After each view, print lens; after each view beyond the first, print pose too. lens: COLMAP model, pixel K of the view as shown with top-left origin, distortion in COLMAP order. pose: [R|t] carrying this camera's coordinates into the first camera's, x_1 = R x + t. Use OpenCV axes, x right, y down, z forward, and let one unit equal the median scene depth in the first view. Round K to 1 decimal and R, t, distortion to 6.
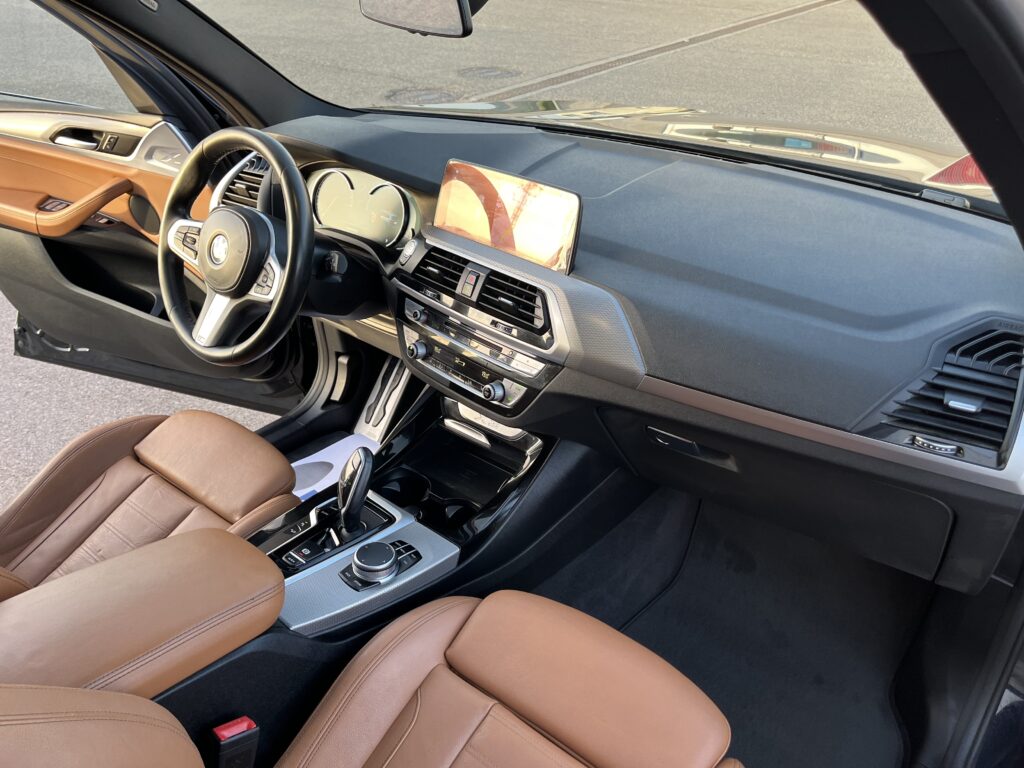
lens RADIAL K [[777.1, 0, 513.0], [0, 777.1, 381.3], [0, 0, 1]] dist [0.072136, -0.105353]
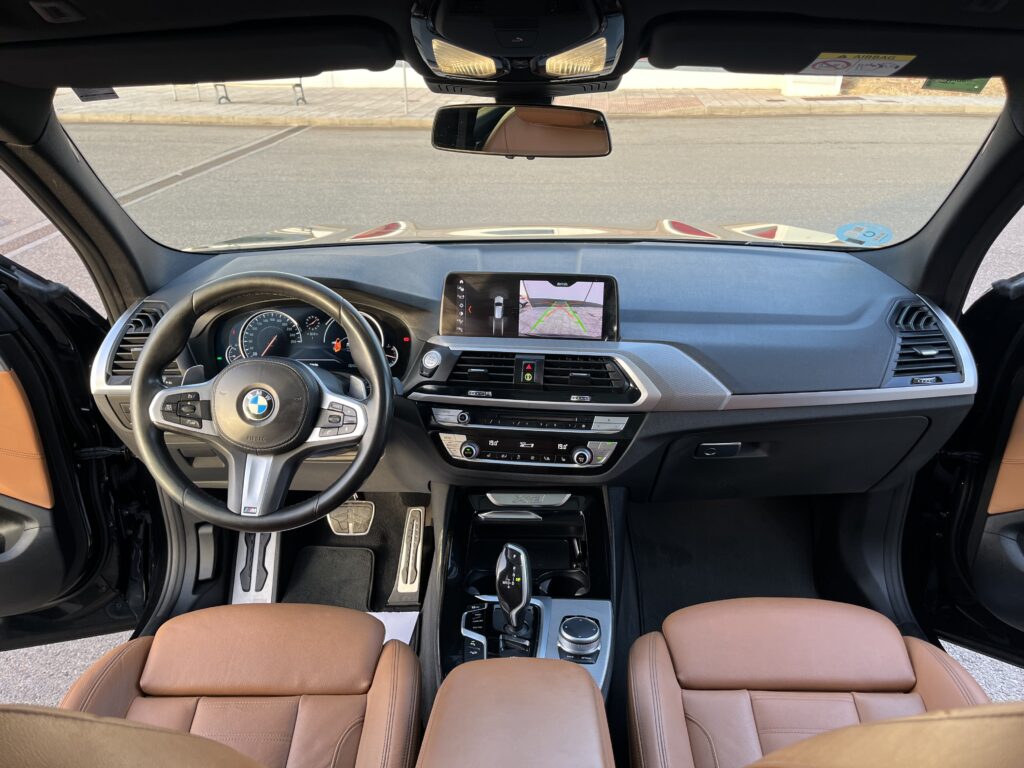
lens RADIAL K [[777.1, 0, 513.0], [0, 777.1, 393.1], [0, 0, 1]] dist [0.072136, -0.105353]
pose [[0.787613, -0.233304, 0.570294, -0.663120], [0.306006, 0.951444, -0.033385, -0.062046], [-0.534814, 0.200808, 0.820762, 0.107613]]
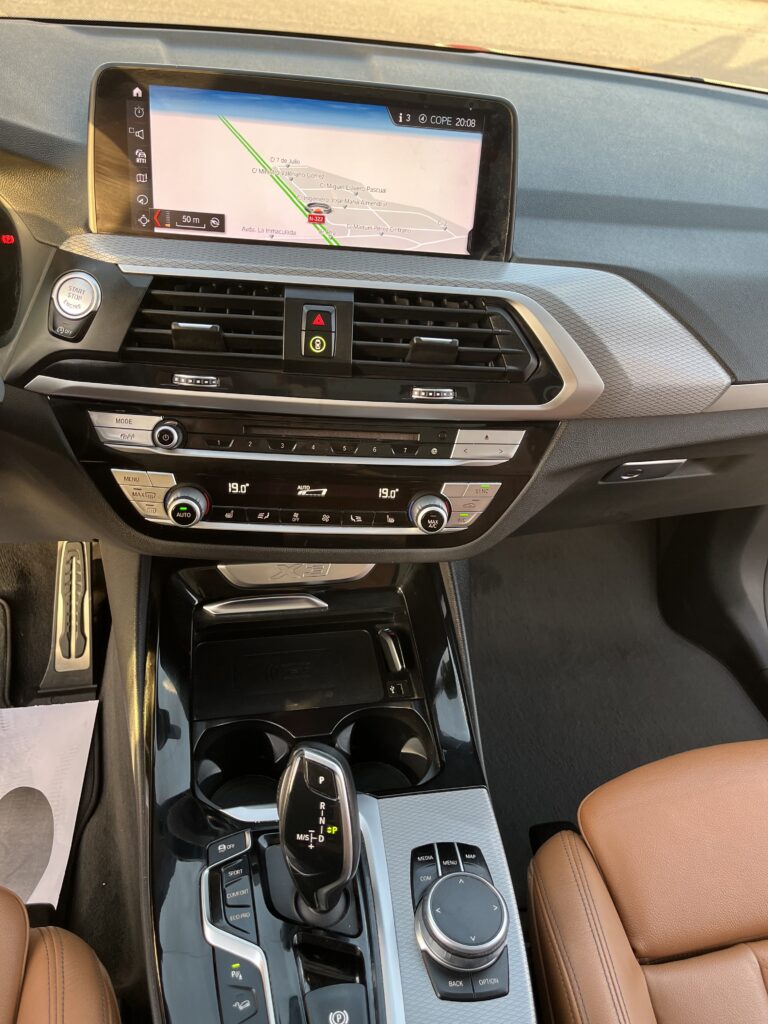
lens RADIAL K [[777.1, 0, 387.3], [0, 777.1, 526.2], [0, 0, 1]] dist [0.072136, -0.105353]
pose [[0.623733, -0.428971, 0.653407, -0.369484], [0.289479, 0.903280, 0.316683, -0.147042], [-0.726057, -0.008378, 0.687583, 0.597963]]
